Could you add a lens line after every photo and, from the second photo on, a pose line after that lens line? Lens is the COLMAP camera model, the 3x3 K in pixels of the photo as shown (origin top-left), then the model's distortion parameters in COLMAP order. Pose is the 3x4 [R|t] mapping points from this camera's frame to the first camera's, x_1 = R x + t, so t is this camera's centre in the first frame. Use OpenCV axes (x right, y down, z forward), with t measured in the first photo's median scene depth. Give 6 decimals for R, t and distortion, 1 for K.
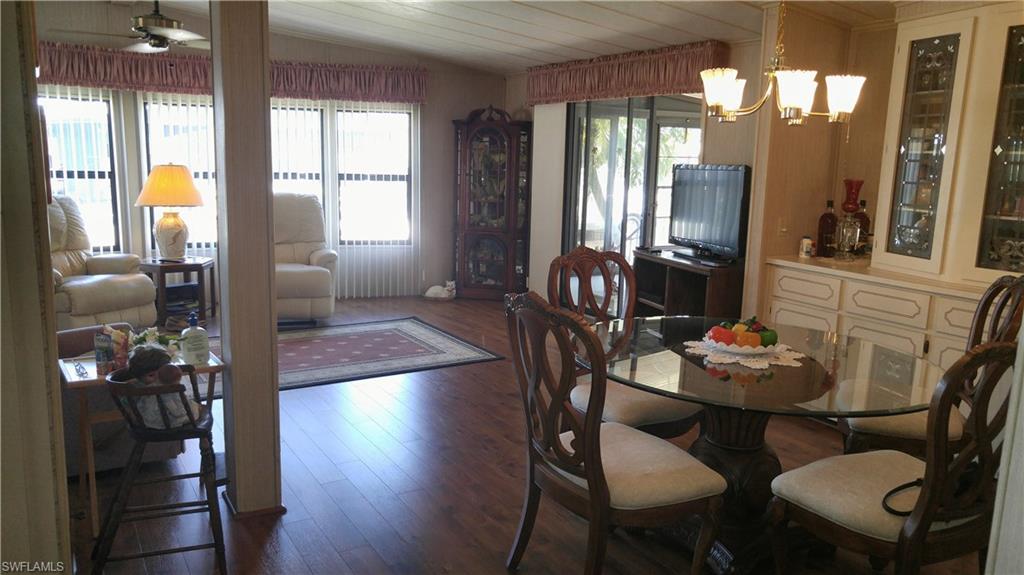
lens RADIAL K [[781.9, 0, 504.0], [0, 781.9, 283.3], [0, 0, 1]] dist [0.000690, -0.001134]
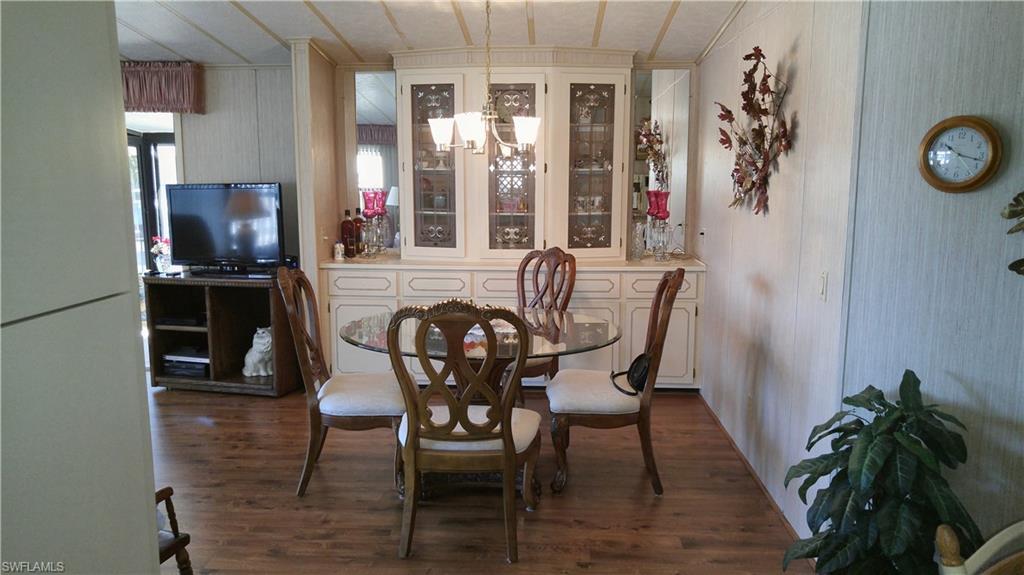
lens RADIAL K [[781.9, 0, 506.3], [0, 781.9, 289.5], [0, 0, 1]] dist [0.000690, -0.001134]
pose [[0.539340, -0.146165, 0.829306, -0.551837], [0.149216, 0.985825, 0.076708, -0.049746], [-0.828762, 0.082374, 0.553505, 0.174599]]
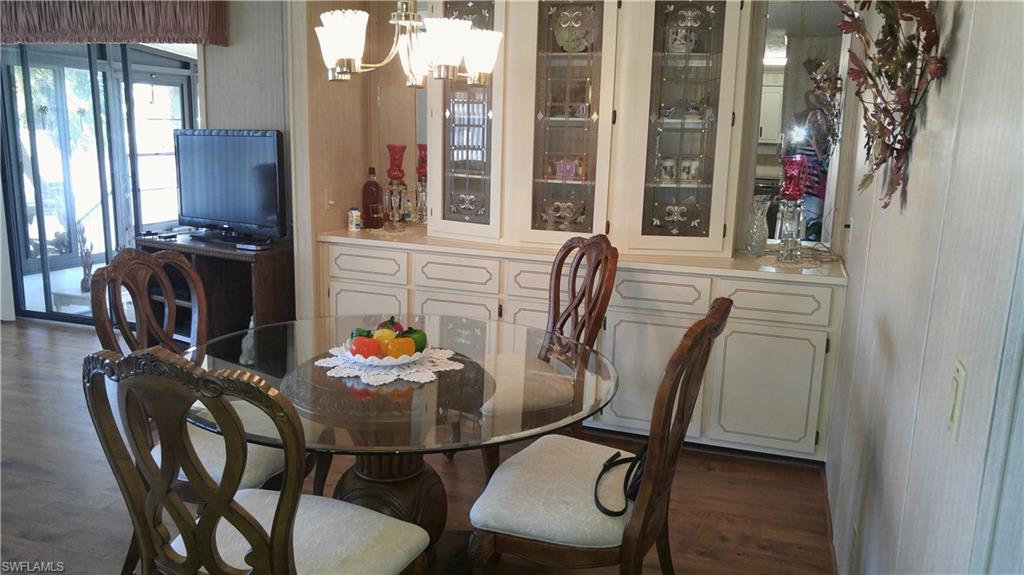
lens RADIAL K [[781.9, 0, 510.6], [0, 781.9, 271.5], [0, 0, 1]] dist [0.000690, -0.001134]
pose [[0.758953, -0.122619, 0.639495, -0.085389], [0.099684, 0.992412, 0.071984, -0.039746], [-0.643469, 0.009115, 0.765418, 0.211291]]
